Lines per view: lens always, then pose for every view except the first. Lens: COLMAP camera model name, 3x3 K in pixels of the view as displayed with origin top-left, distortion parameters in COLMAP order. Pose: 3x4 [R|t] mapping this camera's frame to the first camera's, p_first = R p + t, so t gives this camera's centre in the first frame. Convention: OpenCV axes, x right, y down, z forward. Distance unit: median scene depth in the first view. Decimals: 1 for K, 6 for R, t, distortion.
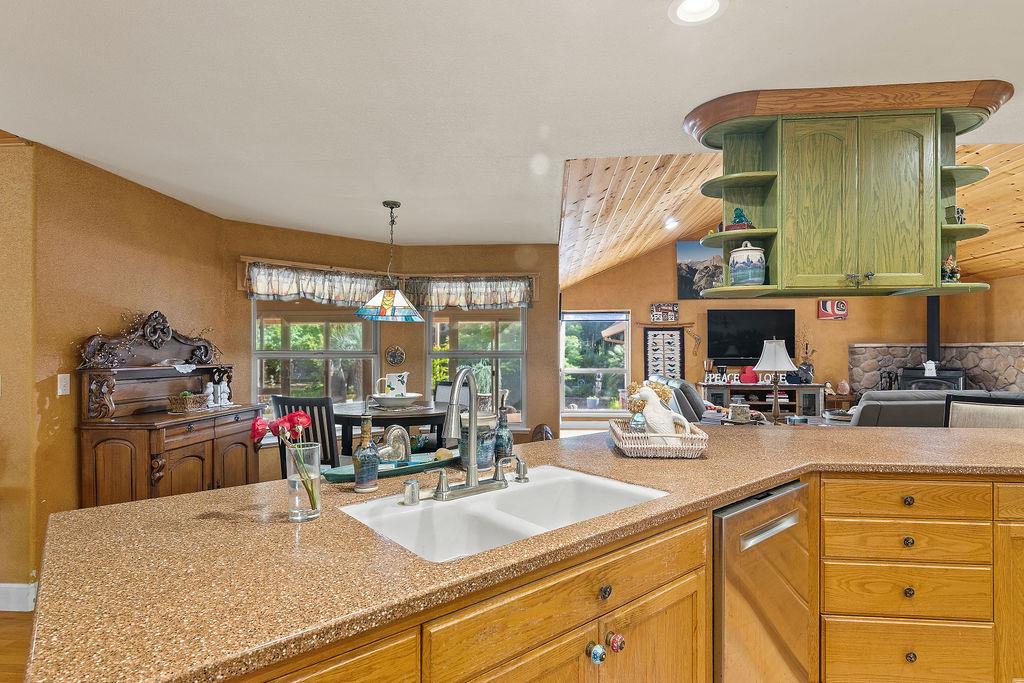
lens RADIAL K [[524.5, 0, 513.7], [0, 524.5, 351.9], [0, 0, 1]] dist [0.001522, 0.000114]
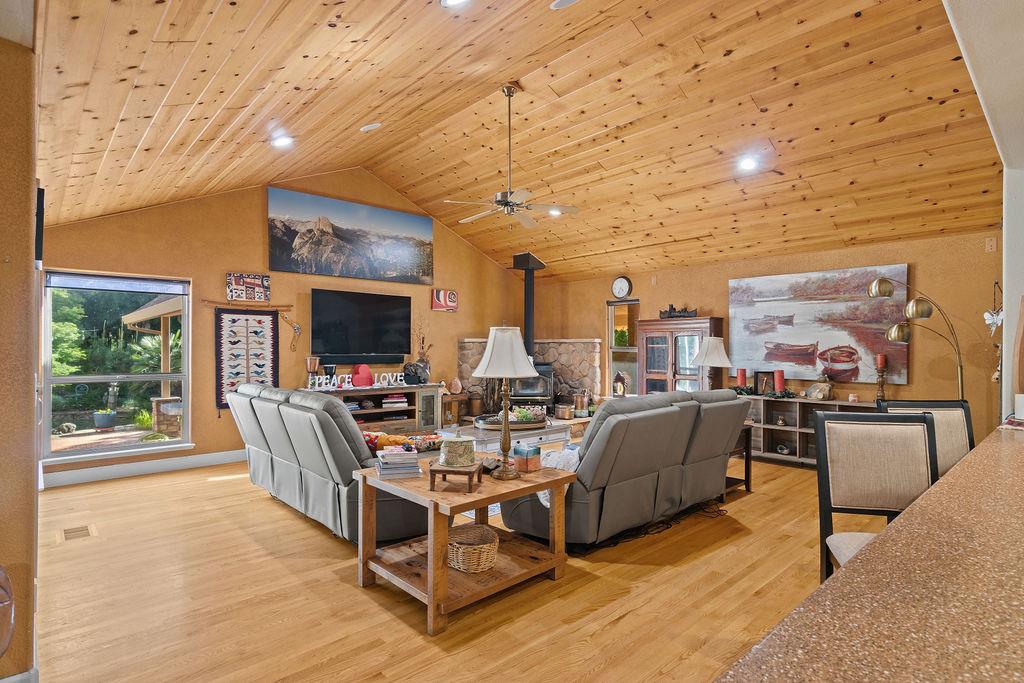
lens RADIAL K [[521.3, 0, 512.9], [0, 521.3, 347.9], [0, 0, 1]] dist [-0.000148, 0.000353]
pose [[0.681154, 0.003680, 0.732131, 0.038680], [-0.005294, 0.999986, -0.000101, 0.001347], [-0.732121, -0.003807, 0.681164, 0.407037]]
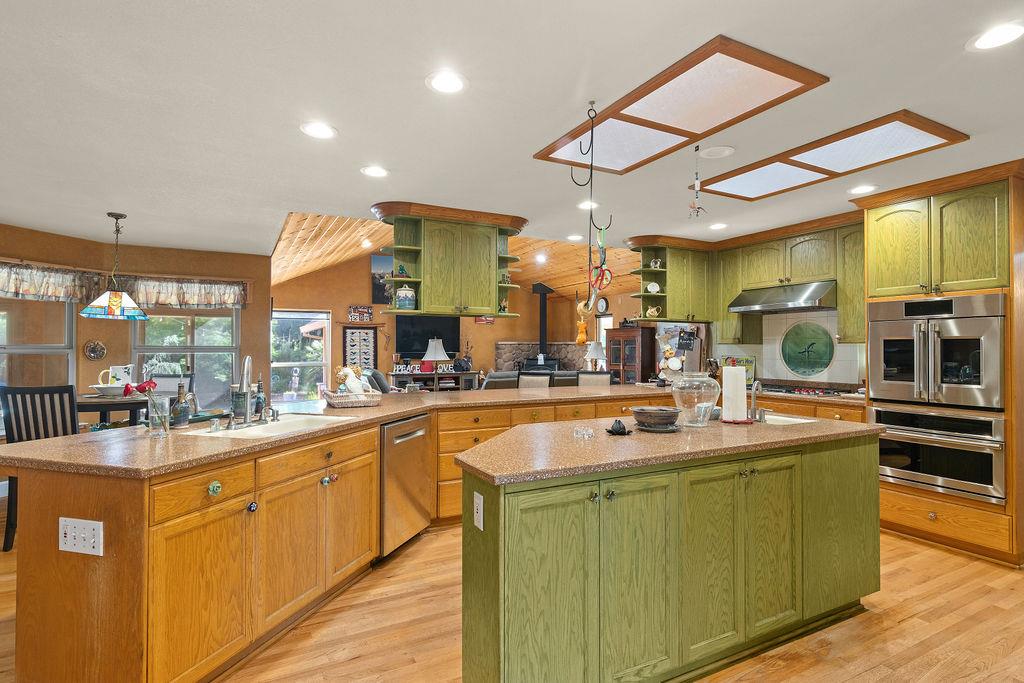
lens RADIAL K [[518.8, 0, 511.3], [0, 518.8, 343.9], [0, 0, 1]] dist [0.000494, 0.000918]
pose [[0.847155, 0.006326, 0.531308, -0.062400], [-0.002948, 0.999970, -0.007205, -0.000165], [-0.531338, 0.004537, 0.847148, -0.231528]]
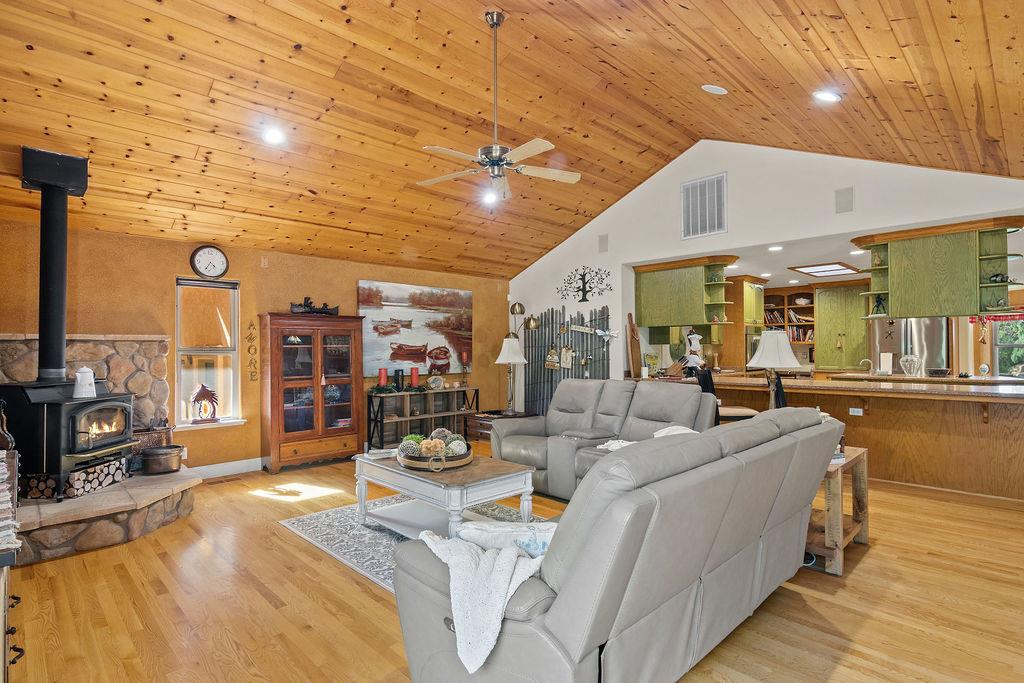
lens RADIAL K [[518.8, 0, 511.3], [0, 518.8, 343.9], [0, 0, 1]] dist [0.000494, 0.000918]
pose [[-0.749480, 0.011456, 0.661928, 0.145121], [0.005800, 0.999926, -0.010738, 0.002109], [-0.662002, -0.004209, -0.749491, 1.072184]]
